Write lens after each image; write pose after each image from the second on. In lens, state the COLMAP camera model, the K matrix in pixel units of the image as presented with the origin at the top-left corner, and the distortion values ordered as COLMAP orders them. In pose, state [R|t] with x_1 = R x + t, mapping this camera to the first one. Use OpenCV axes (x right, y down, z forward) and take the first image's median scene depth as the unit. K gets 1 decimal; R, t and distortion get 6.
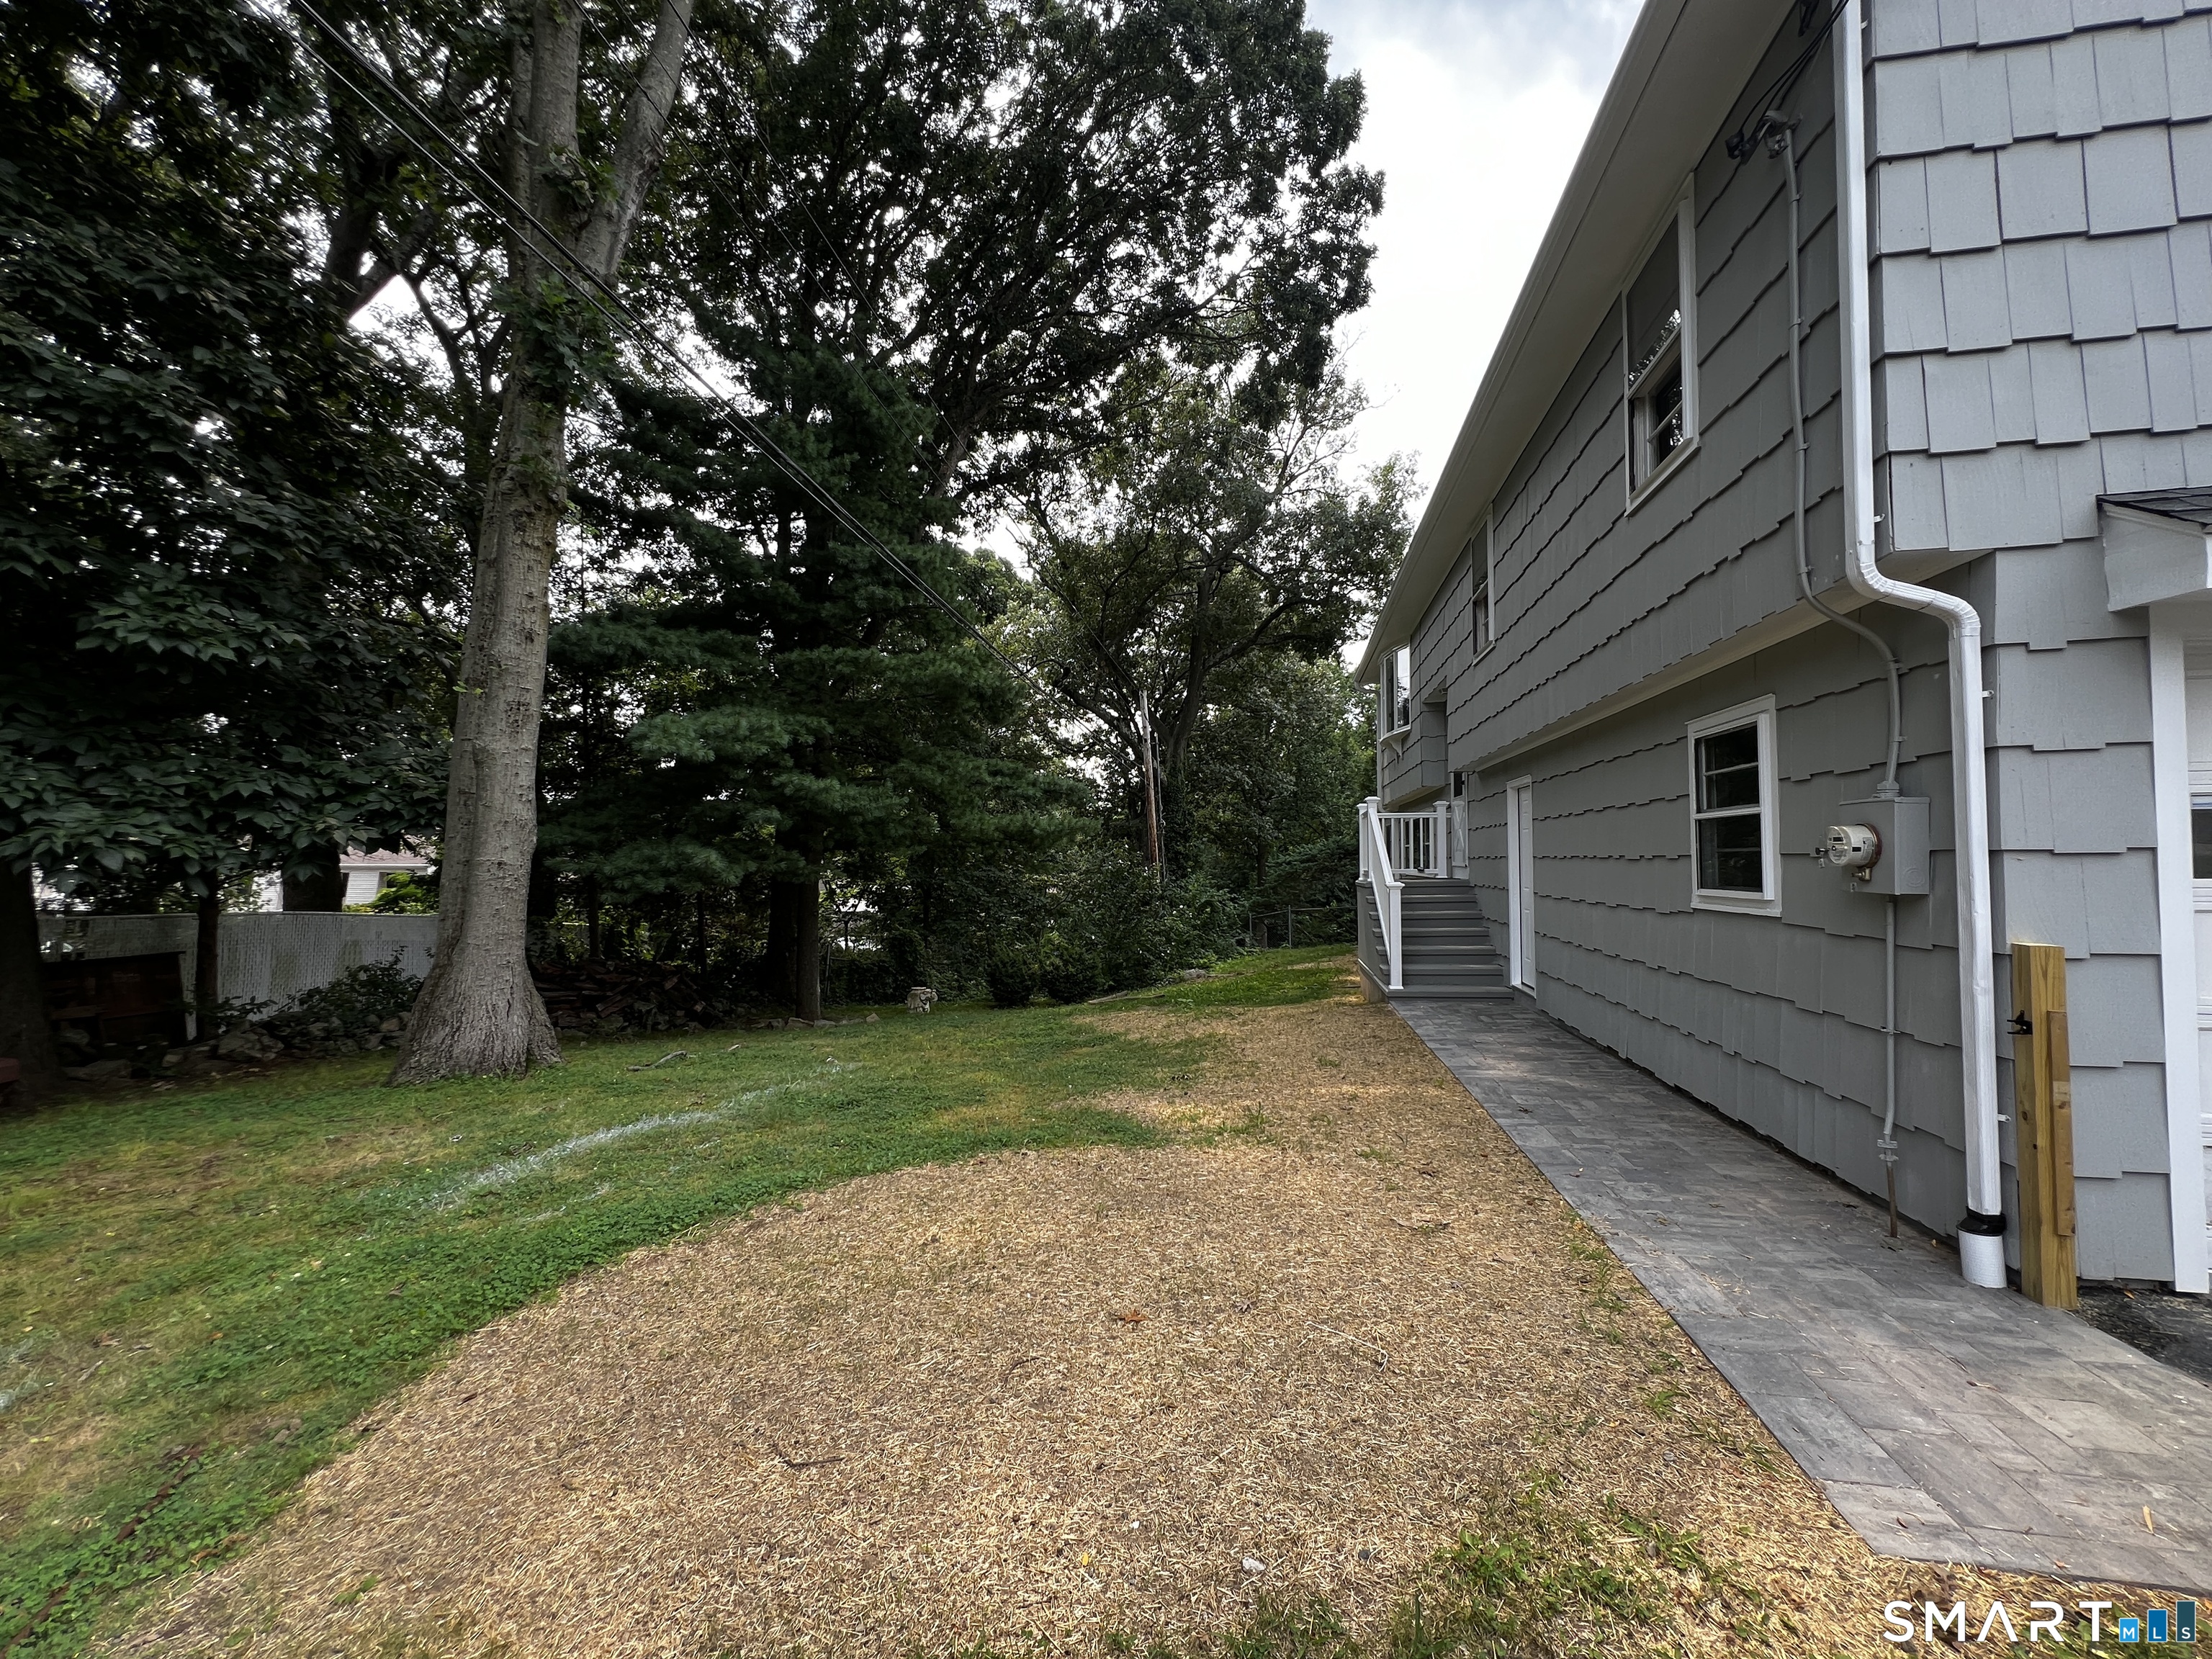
lens RADIAL K [[889.5, 0, 1102.4], [0, 889.5, 822.5], [0, 0, 1]] dist [-0.003014, 0.000934]
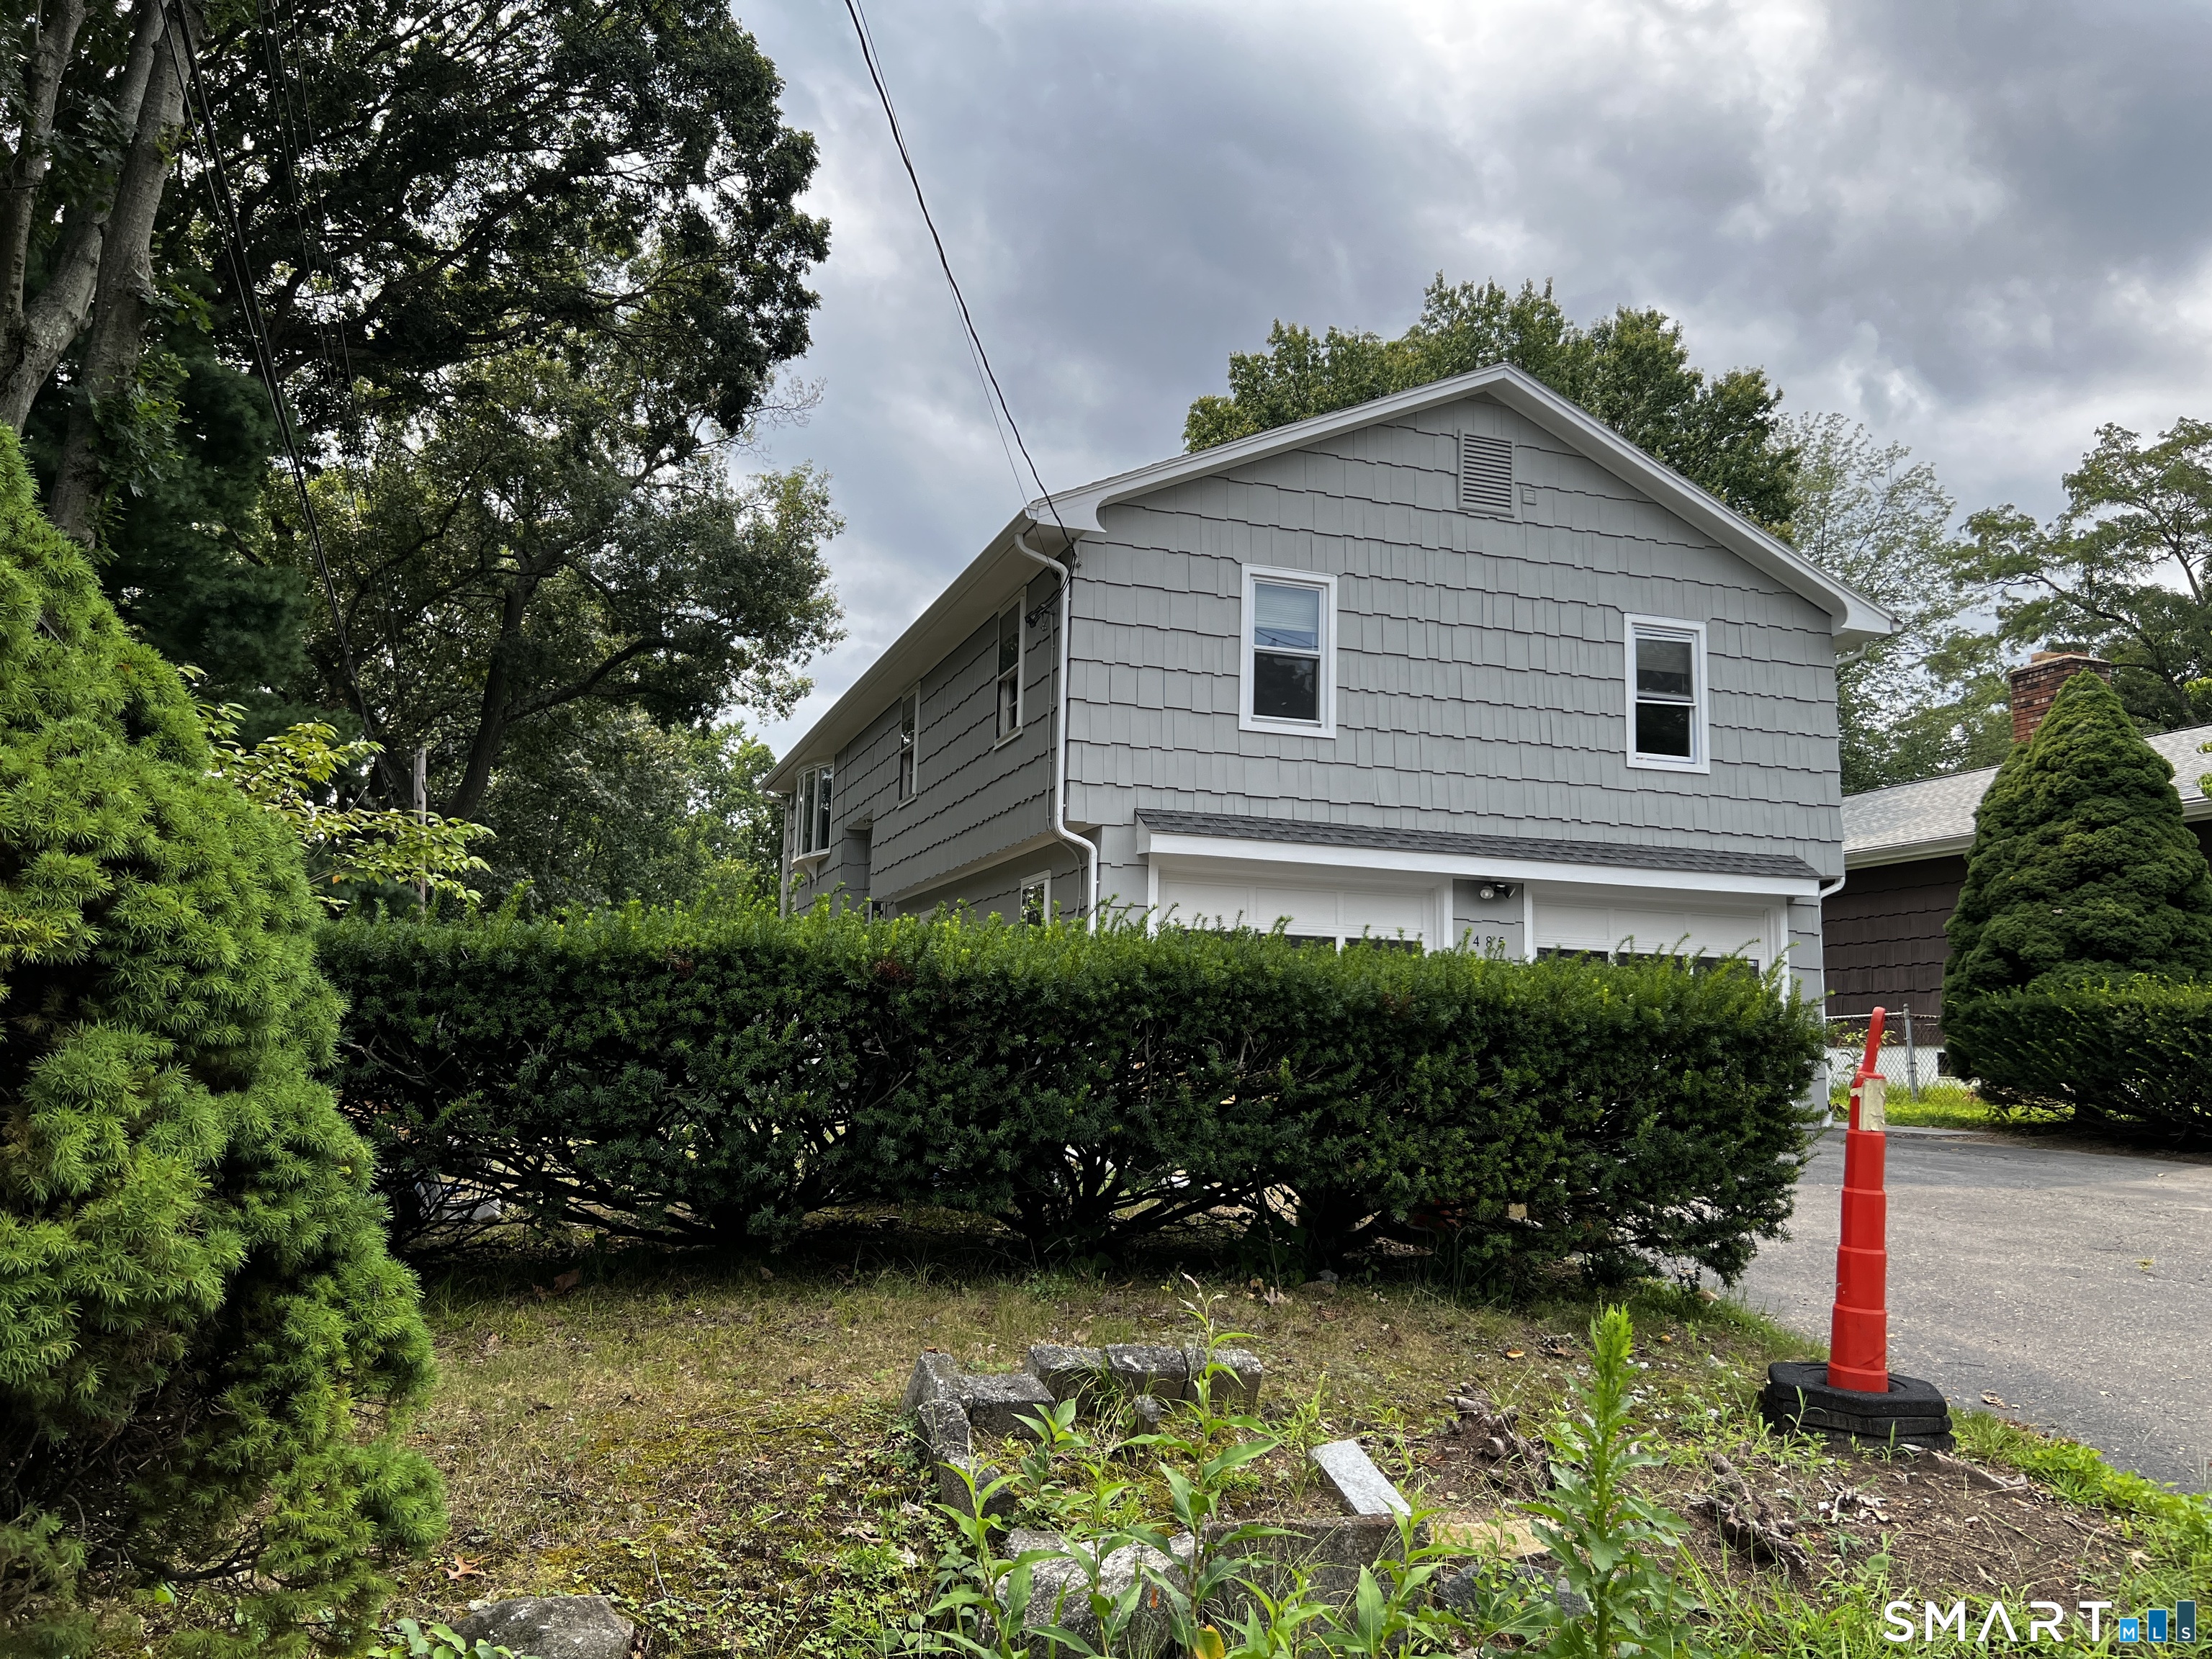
lens RADIAL K [[1666.1, 0, 1105.4], [0, 1666.1, 829.7], [0, 0, 1]] dist [0.001820, -0.011939]
pose [[0.856713, 0.091682, 0.507581, -0.290757], [-0.043252, 0.993379, -0.106426, 0.043775], [-0.513978, 0.069223, 0.855006, -0.640924]]
